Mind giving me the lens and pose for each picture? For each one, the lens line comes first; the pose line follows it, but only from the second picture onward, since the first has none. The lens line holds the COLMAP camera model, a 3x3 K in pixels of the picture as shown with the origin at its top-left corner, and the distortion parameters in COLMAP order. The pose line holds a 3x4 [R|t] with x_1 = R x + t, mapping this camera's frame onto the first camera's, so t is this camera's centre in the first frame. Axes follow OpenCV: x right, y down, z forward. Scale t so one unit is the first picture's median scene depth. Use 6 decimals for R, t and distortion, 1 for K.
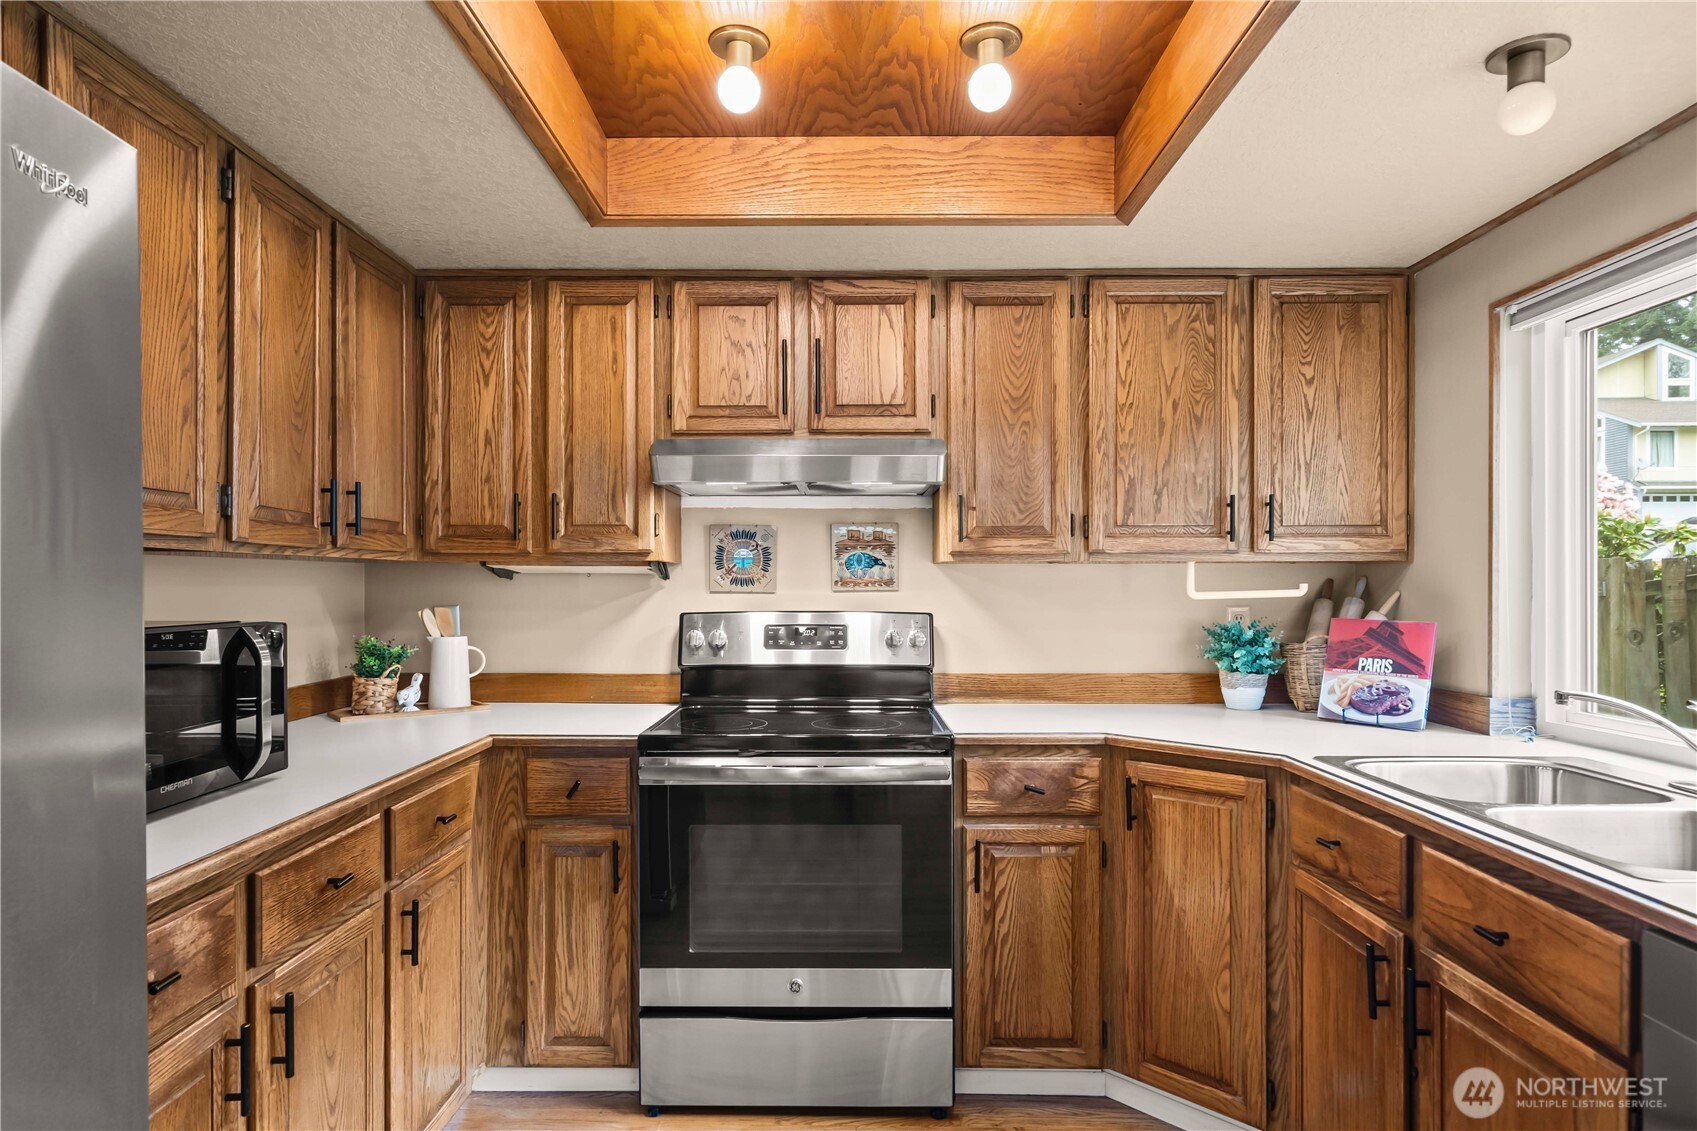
lens RADIAL K [[1023.6, 0, 849.9], [0, 1023.6, 582.7], [0, 0, 1]] dist [0.003030, 0.000945]
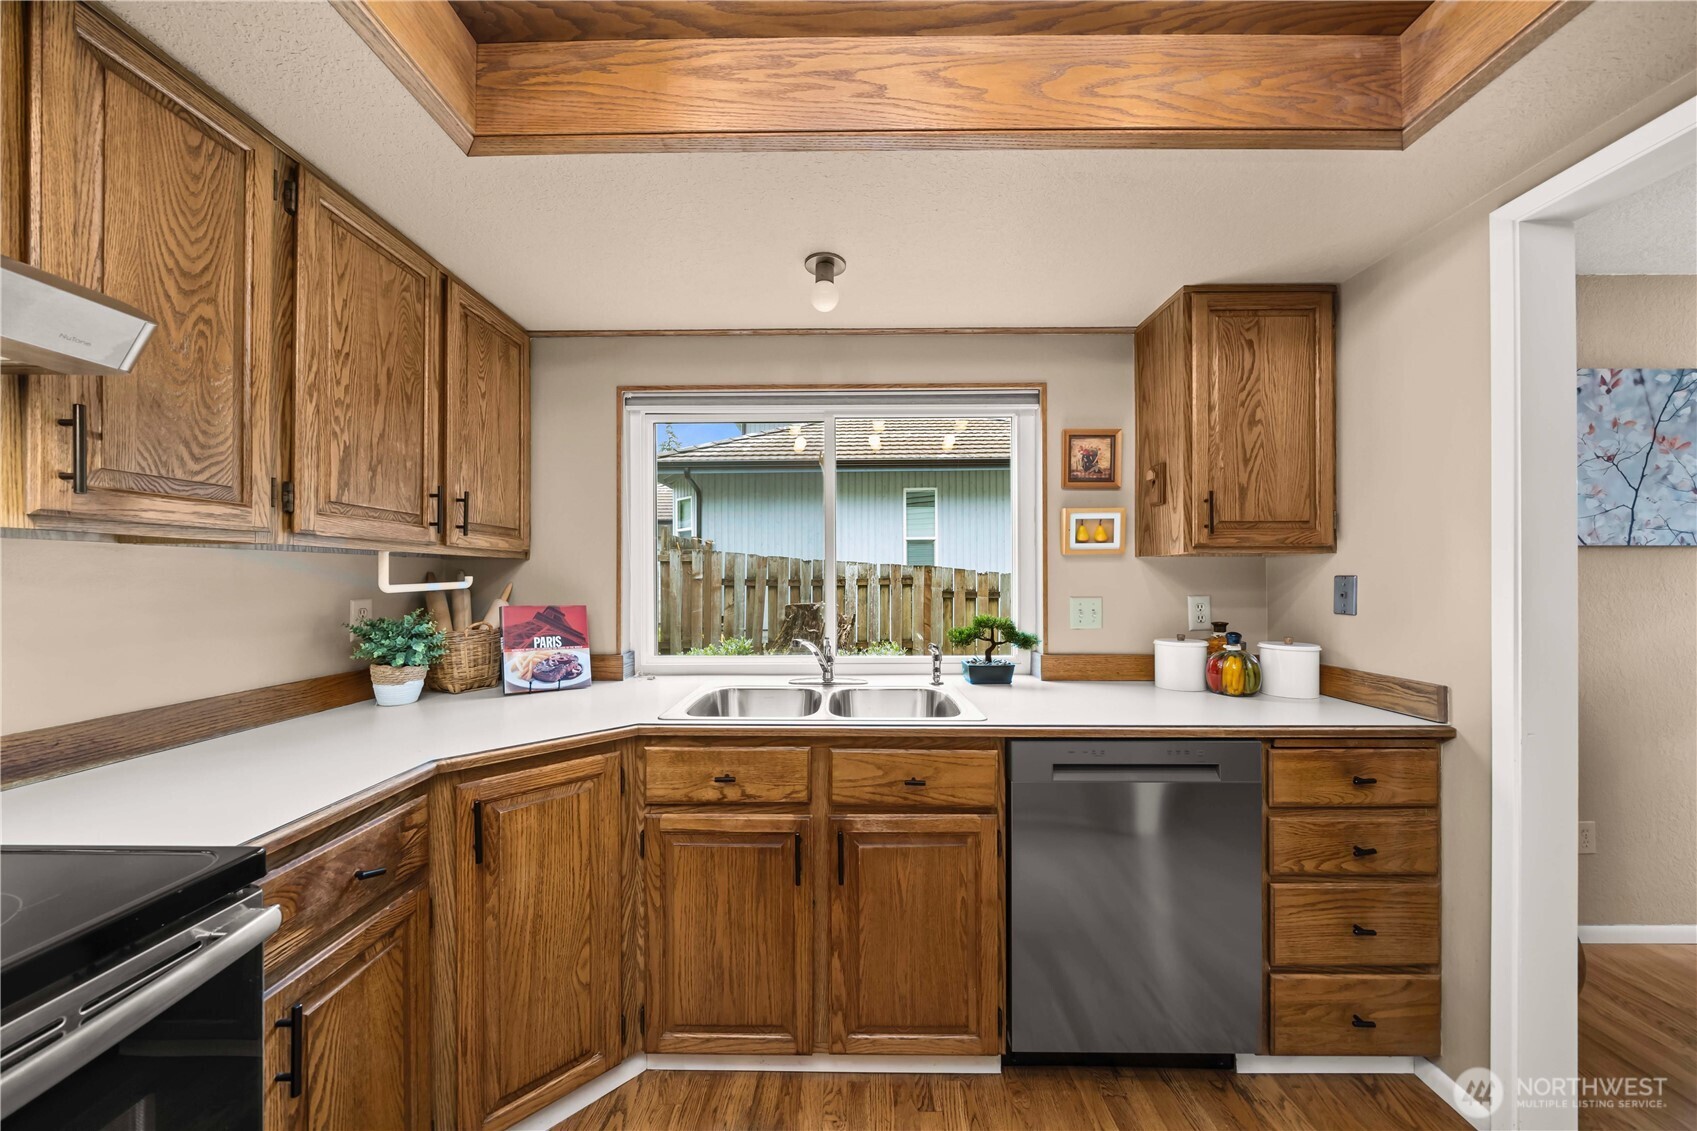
lens RADIAL K [[588.7, 0, 847.9], [0, 588.7, 576.1], [0, 0, 1]] dist [-0.002080, -0.000156]
pose [[-0.009018, 0.005333, 0.999945, -0.195008], [-0.004150, 0.999977, -0.005370, 0.002470], [-0.999951, -0.004198, -0.008996, 0.607055]]
